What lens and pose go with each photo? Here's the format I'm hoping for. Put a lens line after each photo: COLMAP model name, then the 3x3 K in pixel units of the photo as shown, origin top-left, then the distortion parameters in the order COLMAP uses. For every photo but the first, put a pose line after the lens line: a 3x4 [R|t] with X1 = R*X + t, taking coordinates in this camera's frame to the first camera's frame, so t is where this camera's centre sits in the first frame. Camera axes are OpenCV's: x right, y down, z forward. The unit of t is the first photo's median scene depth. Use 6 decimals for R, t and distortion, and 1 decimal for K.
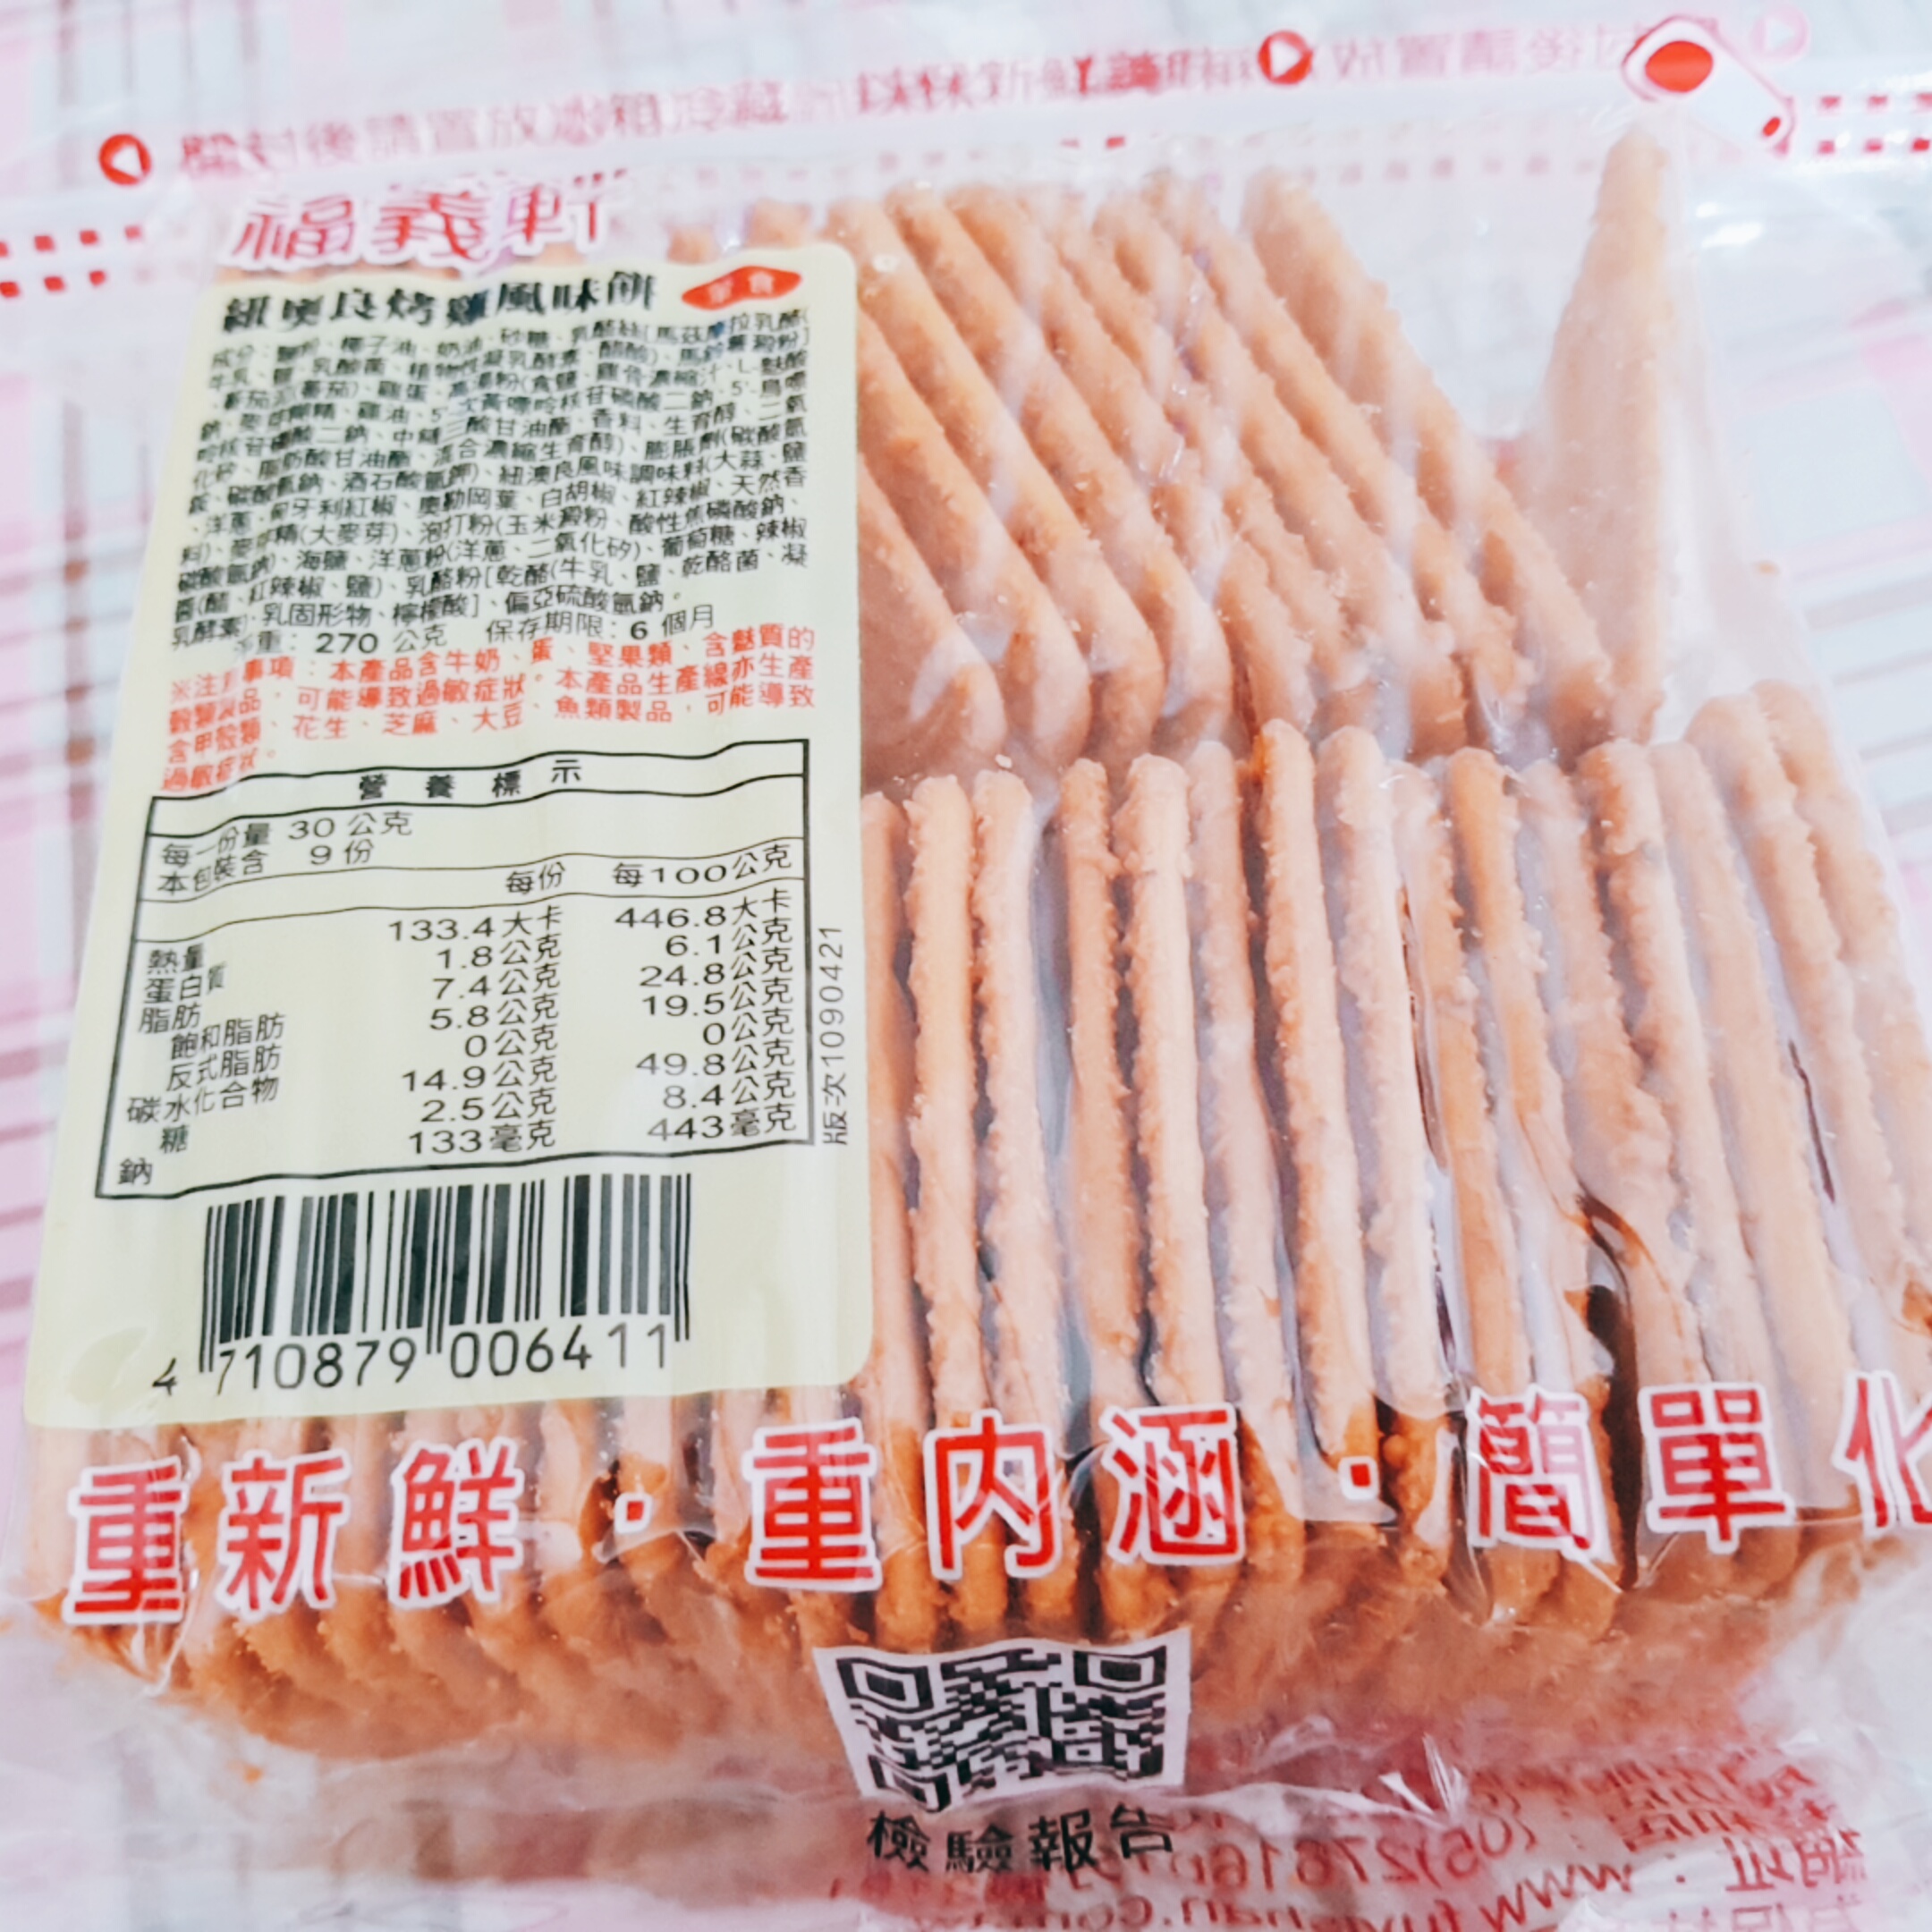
lens RADIAL K [[2102.4, 0, 962.9], [0, 2102.4, 972.6], [0, 0, 1]] dist [0.024068, 0.000000]
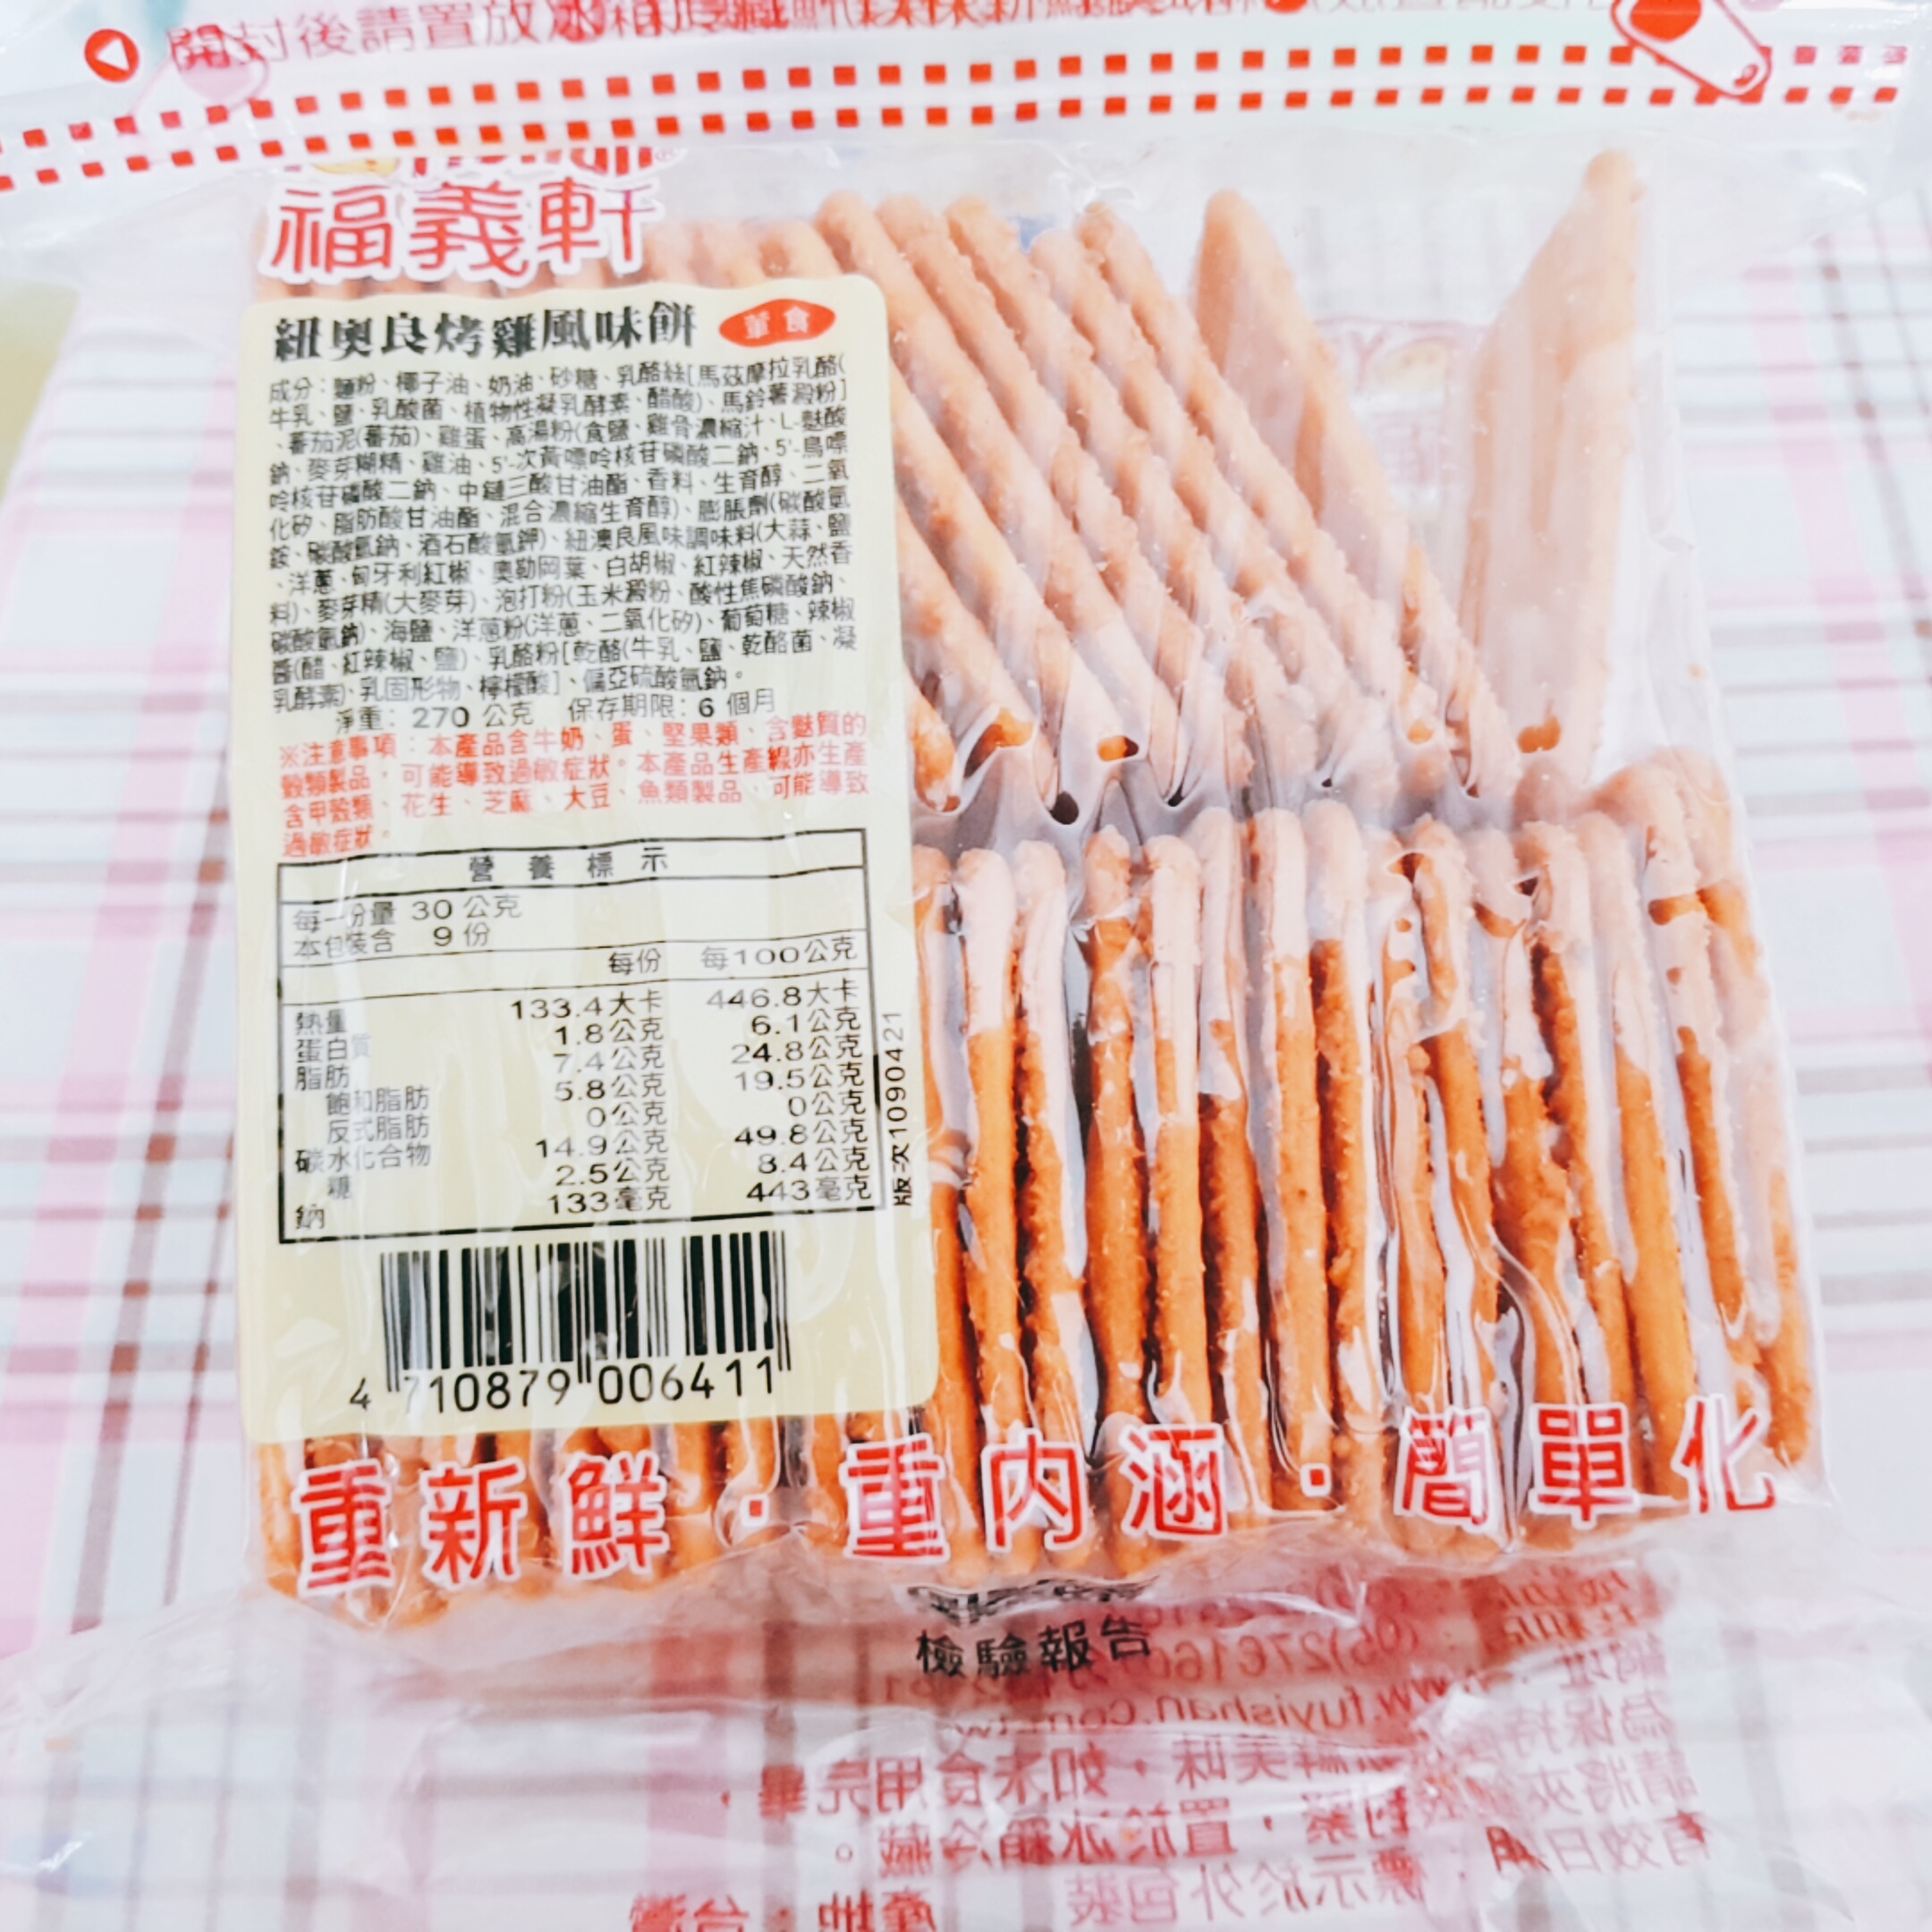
lens RADIAL K [[2102.4, 0, 973.0], [0, 2102.4, 962.6], [0, 0, 1]] dist [0.024068, 0.000000]
pose [[0.997393, -0.005678, 0.071935, -0.098893], [-0.015239, 0.957839, 0.286902, -0.374004], [-0.070532, -0.287251, 0.955255, -0.118694]]
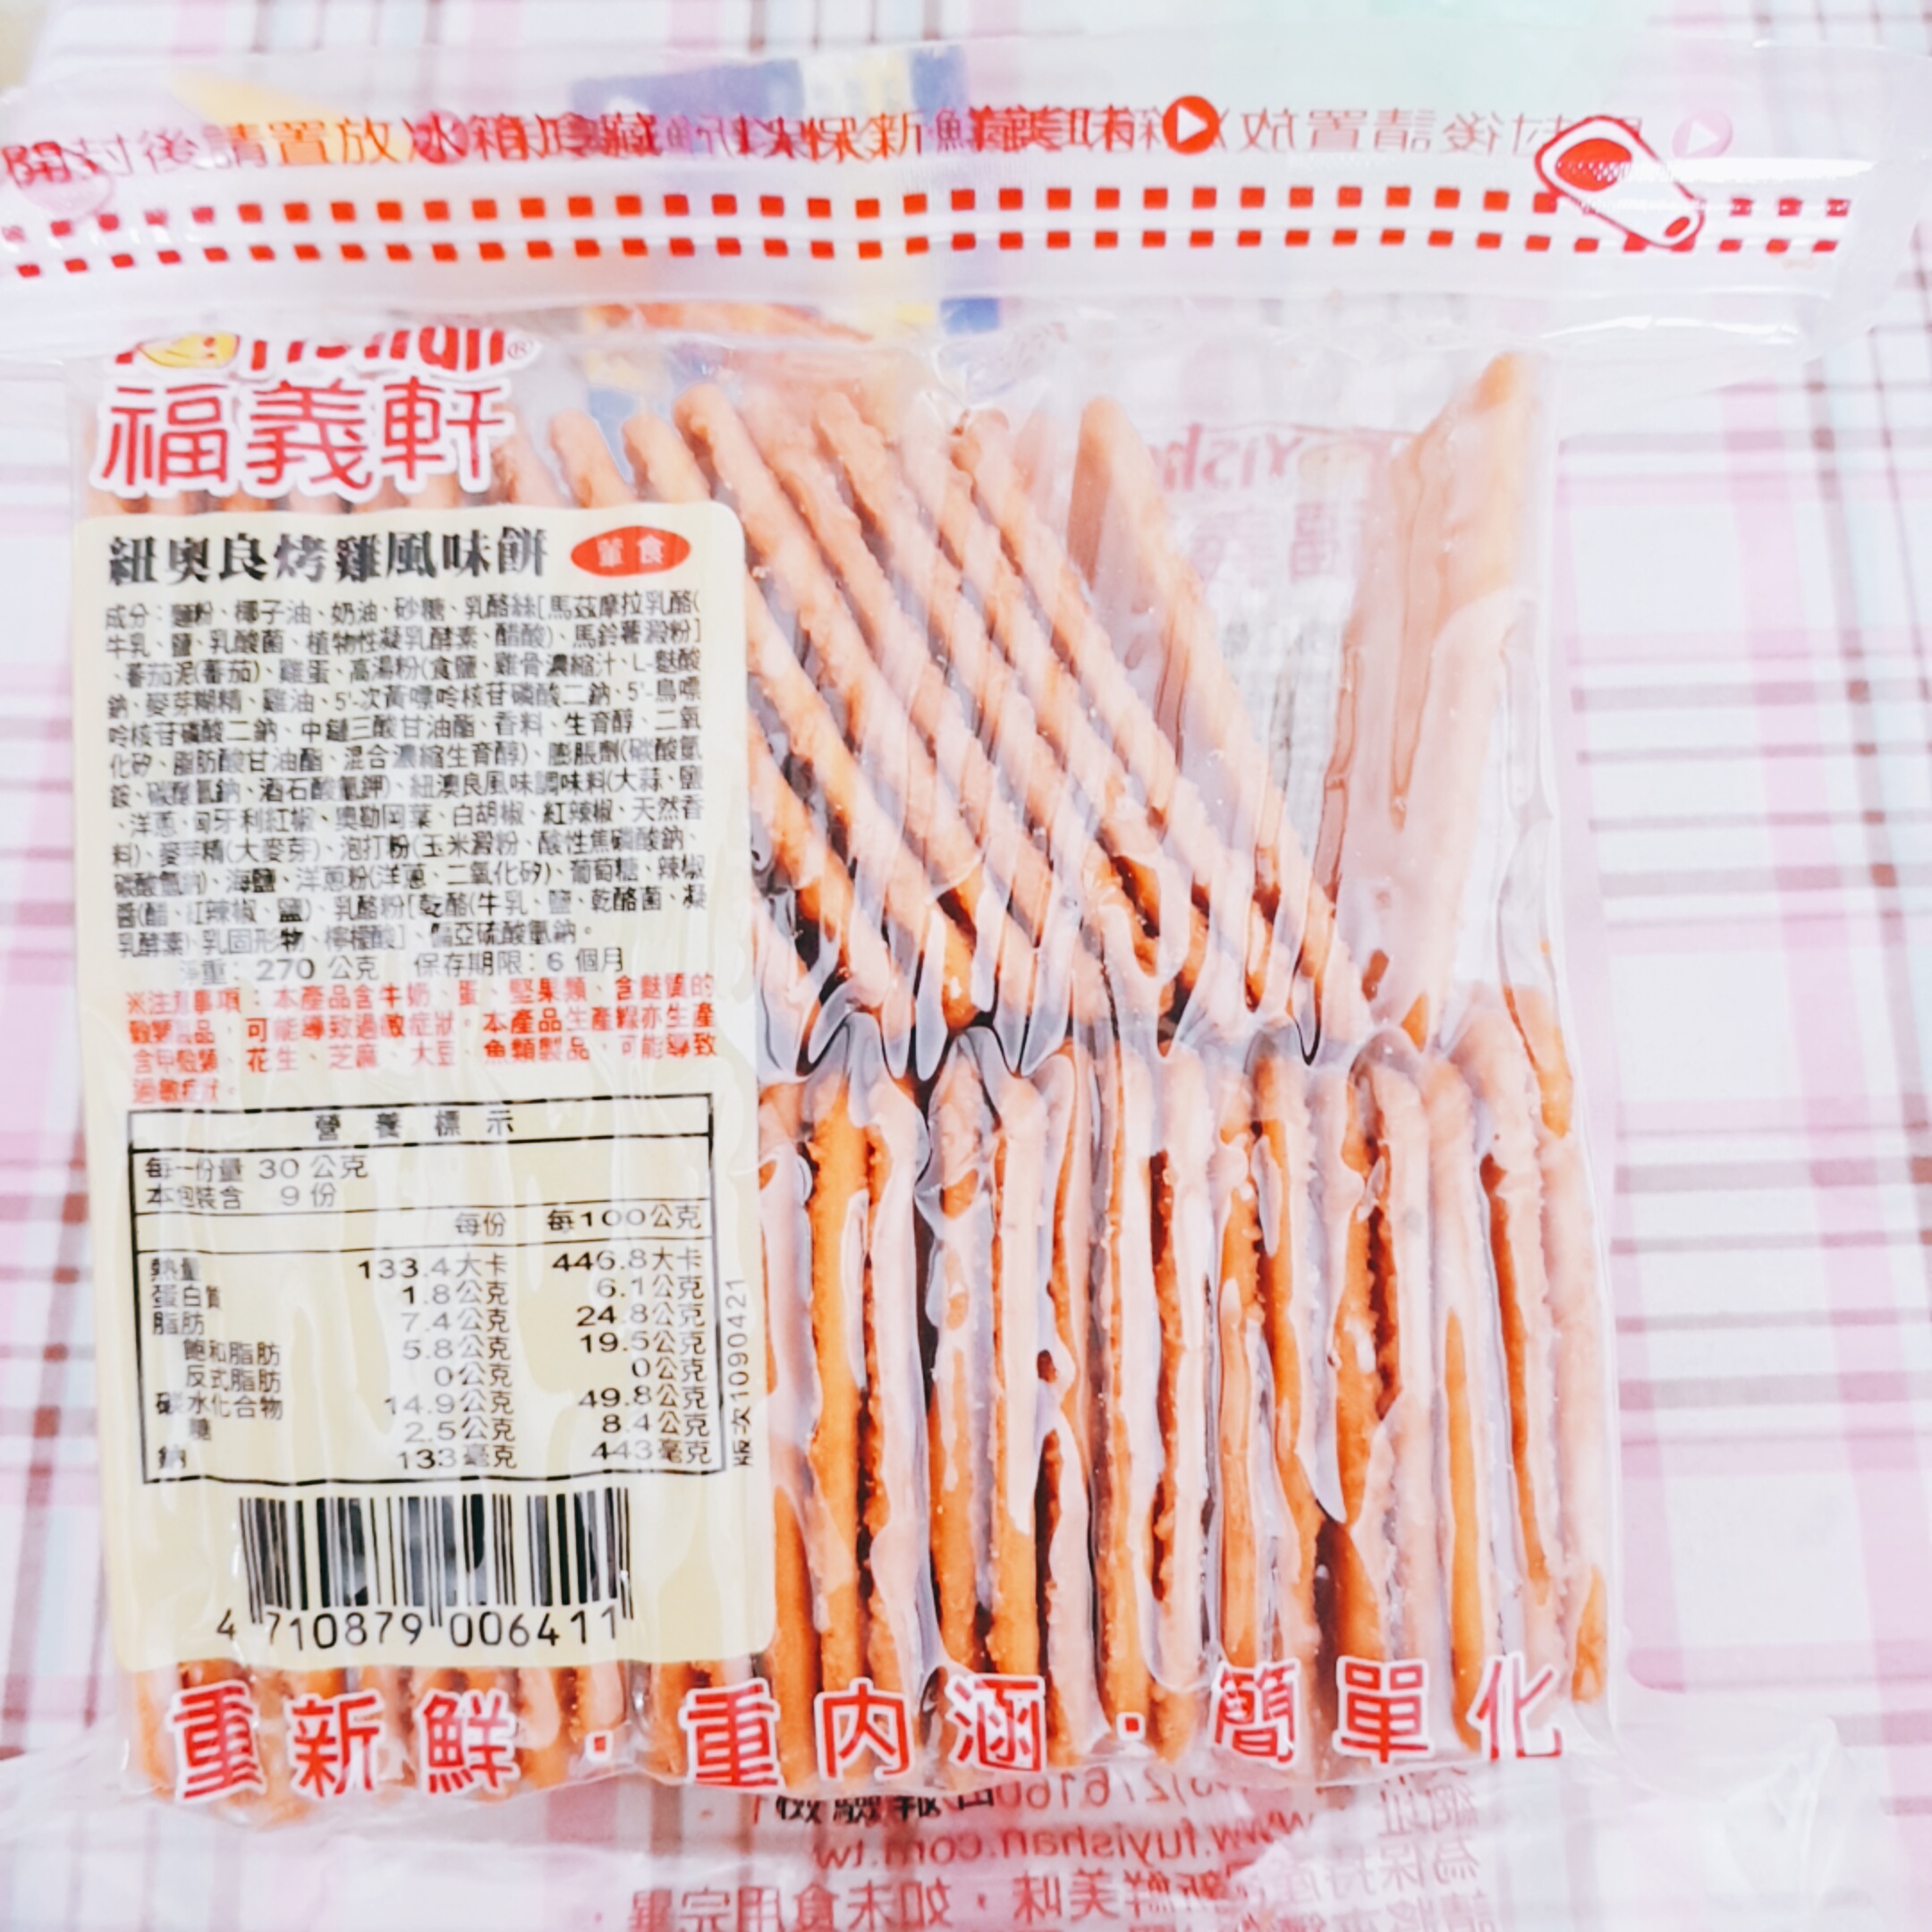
lens RADIAL K [[2096.5, 0, 1015.4], [0, 2096.5, 954.5], [0, 0, 1]] dist [0.012366, 0.000000]
pose [[0.997178, 0.005036, 0.074903, 0.005838], [-0.037470, 0.897965, 0.438469, -0.695544], [-0.065052, -0.440038, 0.895620, -0.003665]]
